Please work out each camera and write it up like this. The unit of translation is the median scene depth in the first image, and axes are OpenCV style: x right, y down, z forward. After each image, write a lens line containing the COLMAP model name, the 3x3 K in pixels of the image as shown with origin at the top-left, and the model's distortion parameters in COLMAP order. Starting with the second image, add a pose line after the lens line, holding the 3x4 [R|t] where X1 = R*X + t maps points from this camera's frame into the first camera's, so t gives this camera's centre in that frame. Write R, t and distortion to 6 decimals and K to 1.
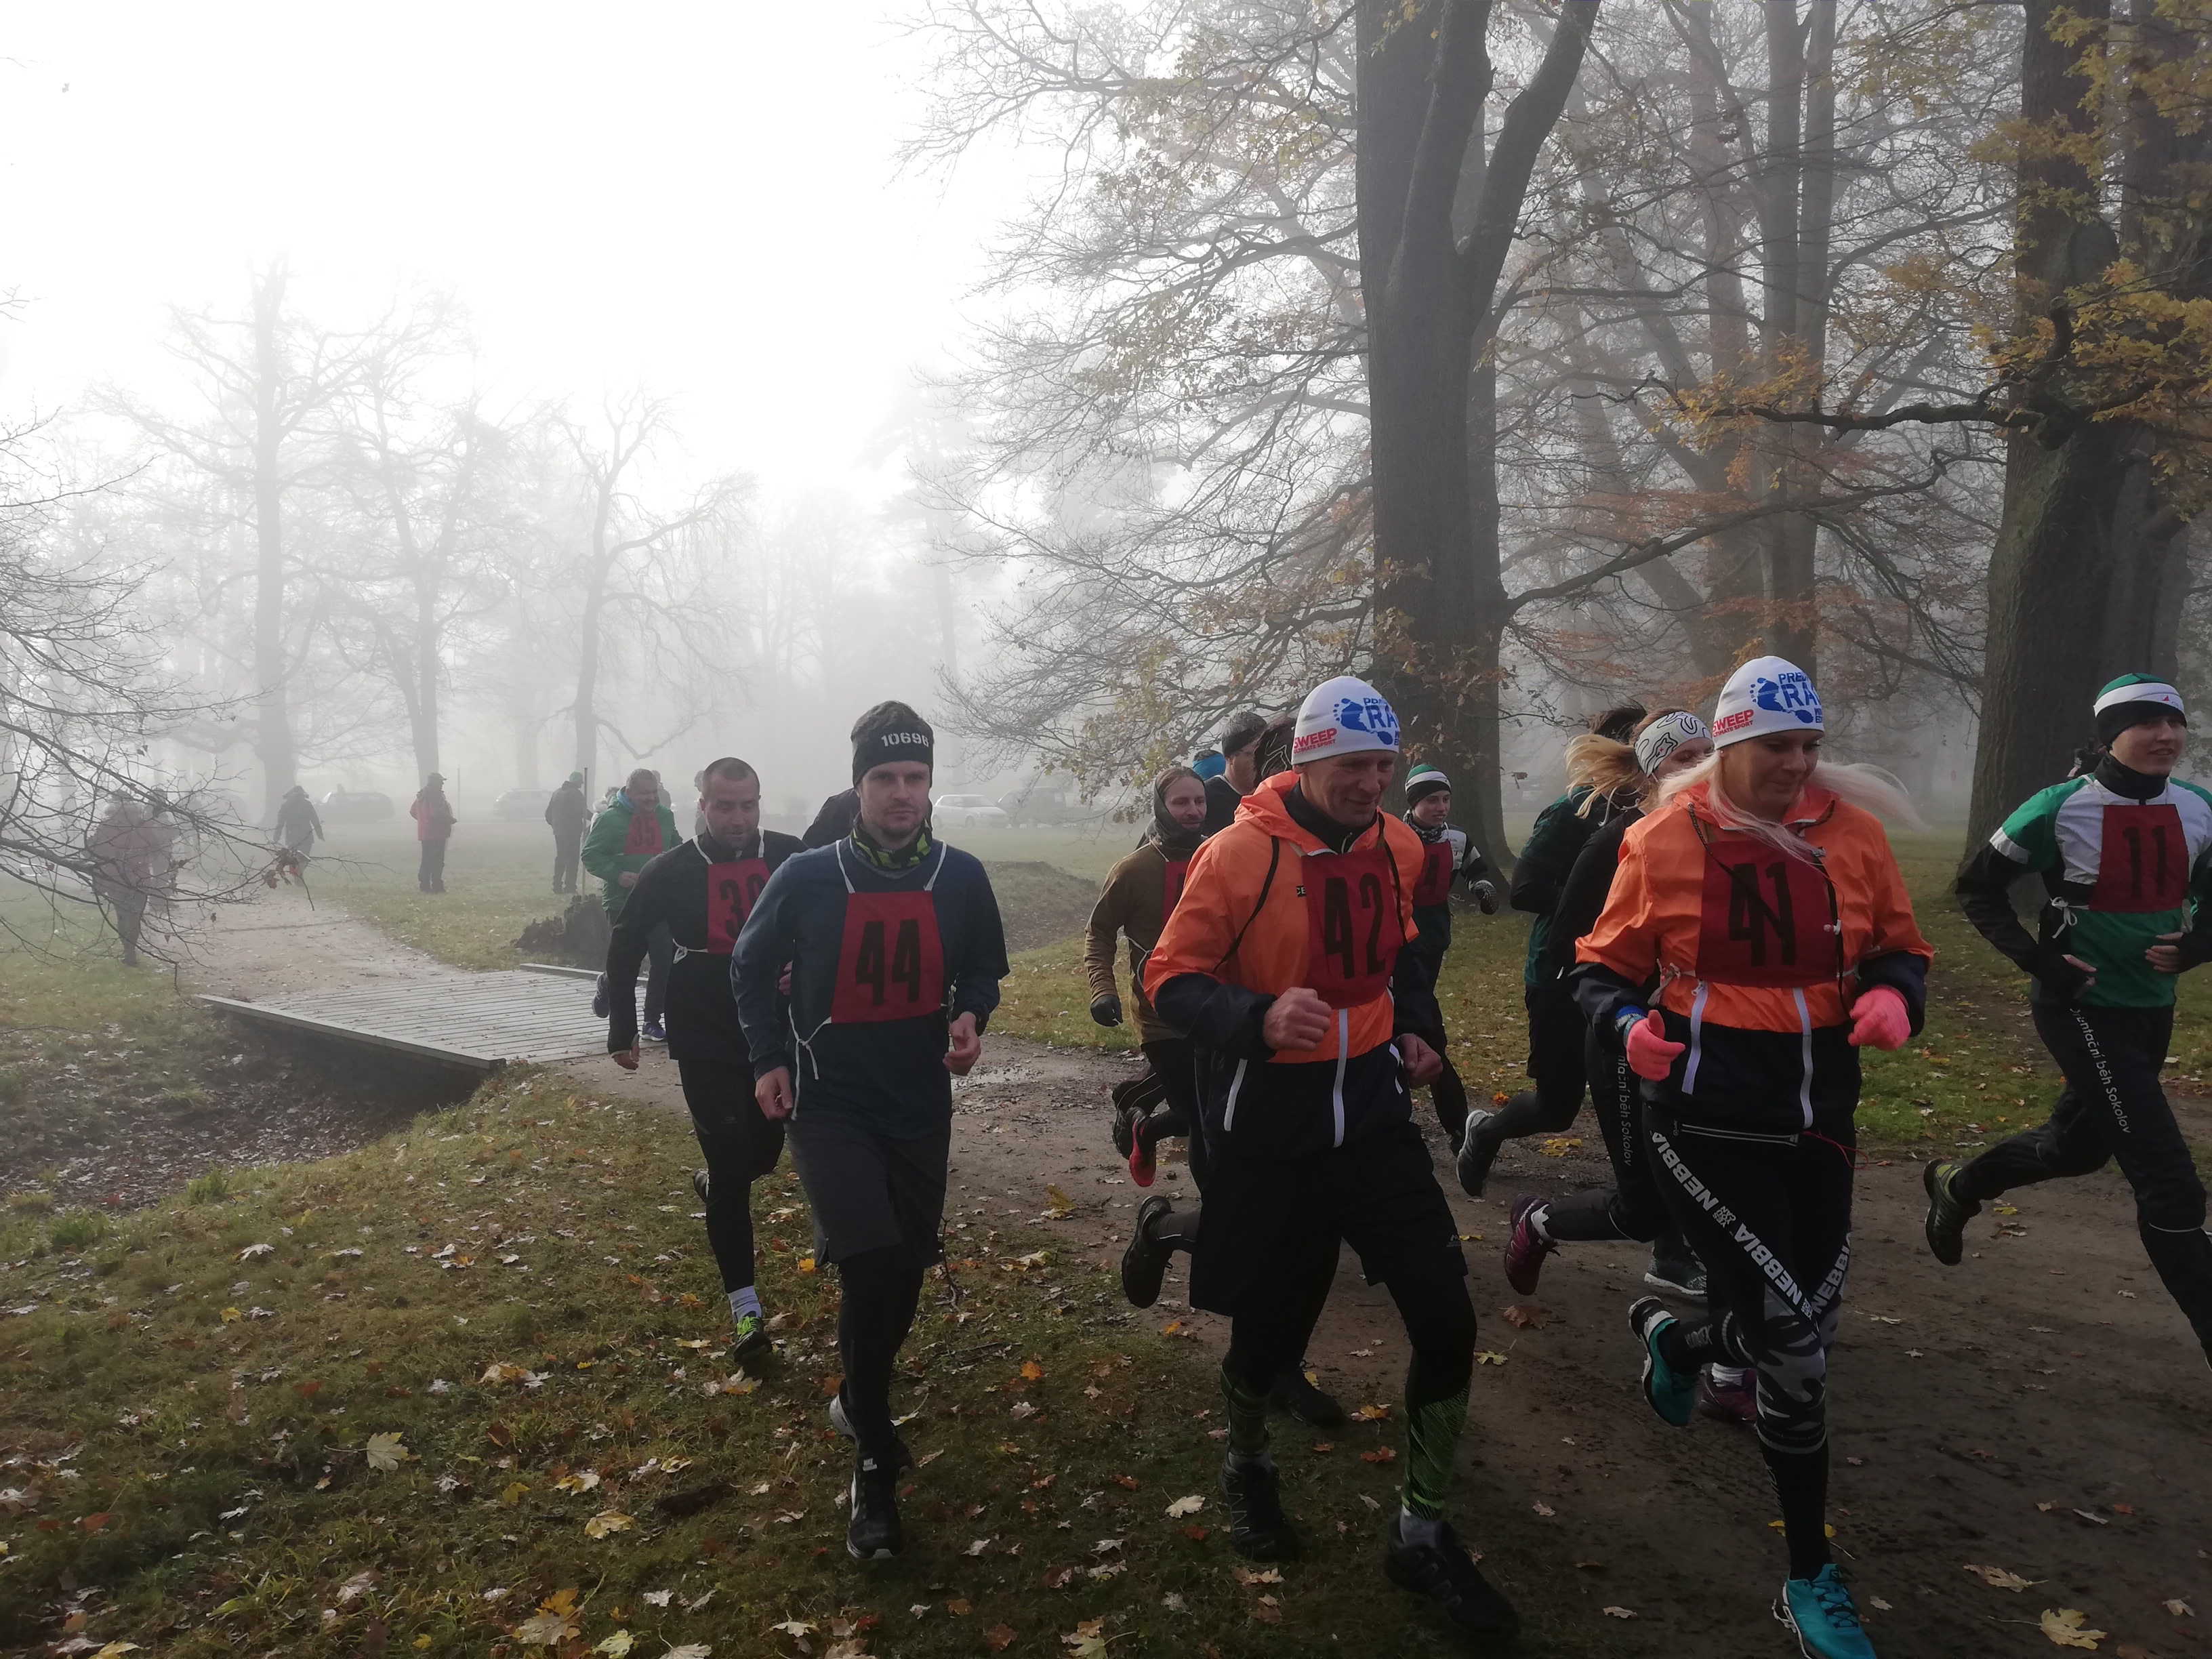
lens RADIAL K [[1641.9, 0, 1085.7], [0, 1641.9, 832.0], [0, 0, 1]] dist [0.051234, -0.067307]
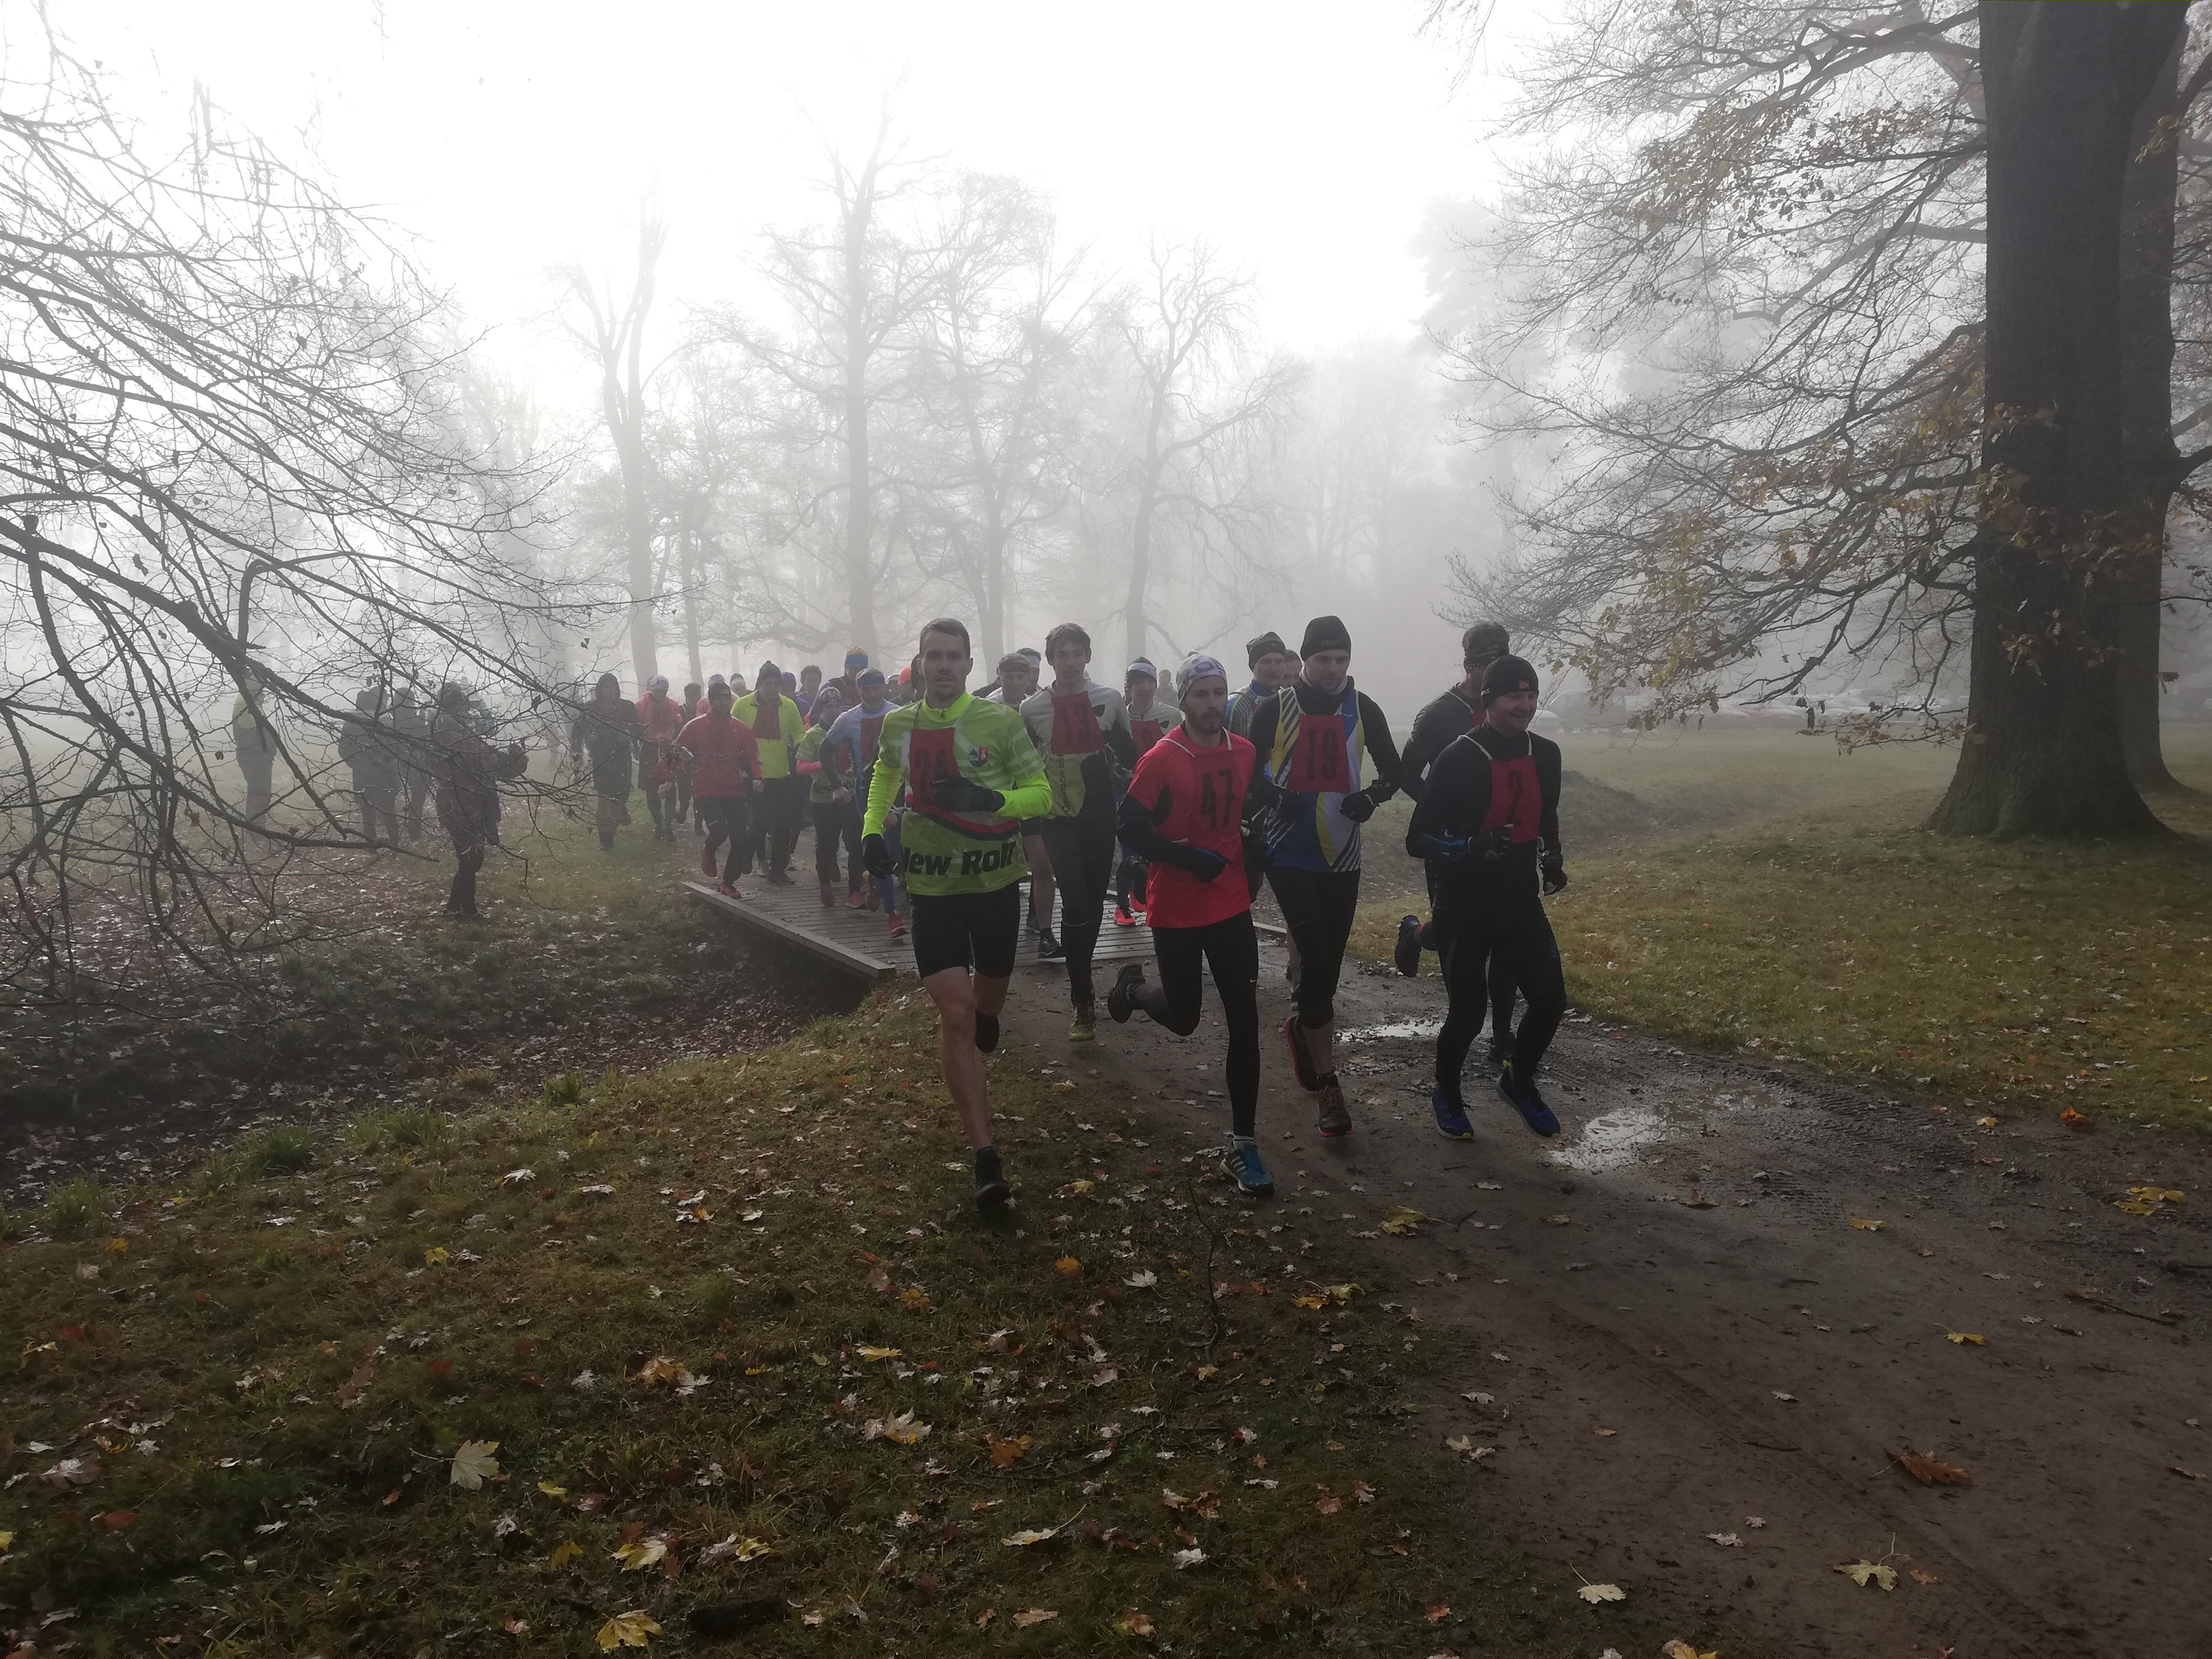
lens RADIAL K [[1641.9, 0, 1096.0], [0, 1641.9, 833.7], [0, 0, 1]] dist [0.051234, -0.067307]
pose [[0.946207, 0.033908, -0.321781, 0.029969], [-0.014002, 0.997853, 0.063975, -0.001461], [0.323260, -0.056028, 0.944650, 0.068683]]
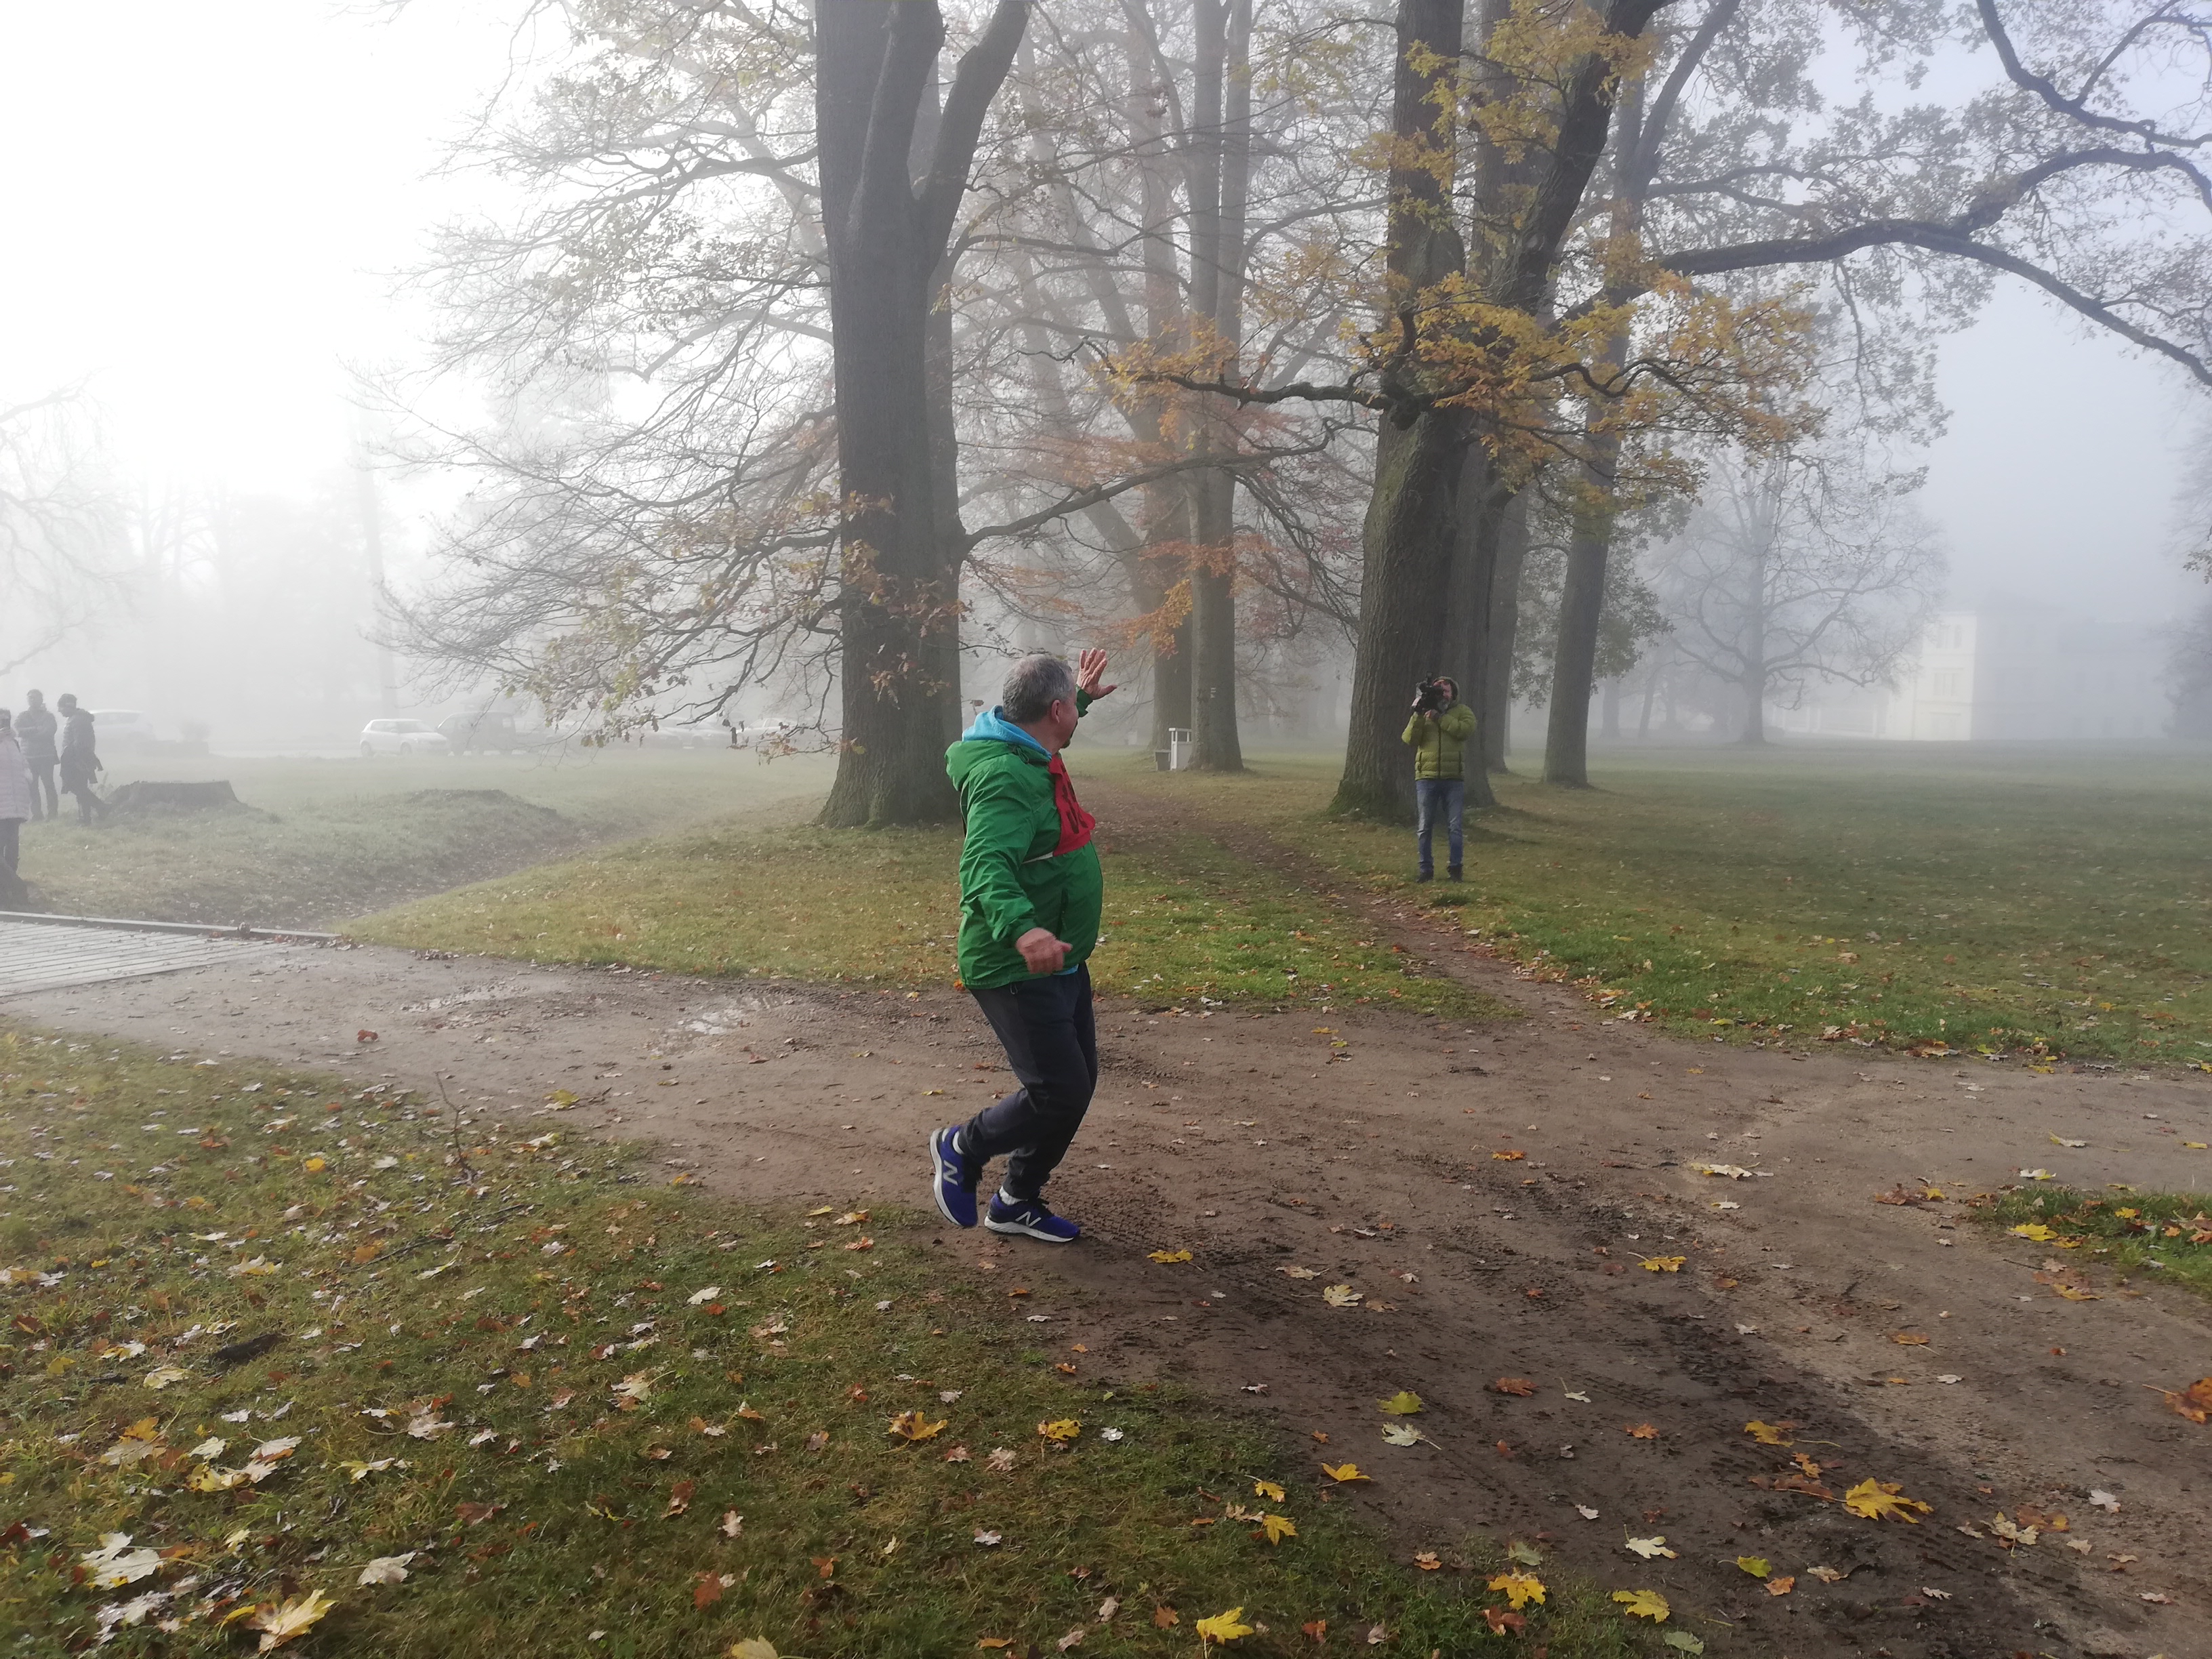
lens RADIAL K [[1641.9, 0, 1090.8], [0, 1641.9, 814.4], [0, 0, 1]] dist [0.051234, -0.067307]
pose [[0.947824, -0.015884, 0.318398, -0.009543], [0.004707, 0.999346, 0.035843, 0.001326], [-0.318759, -0.032474, 0.947279, -0.043918]]
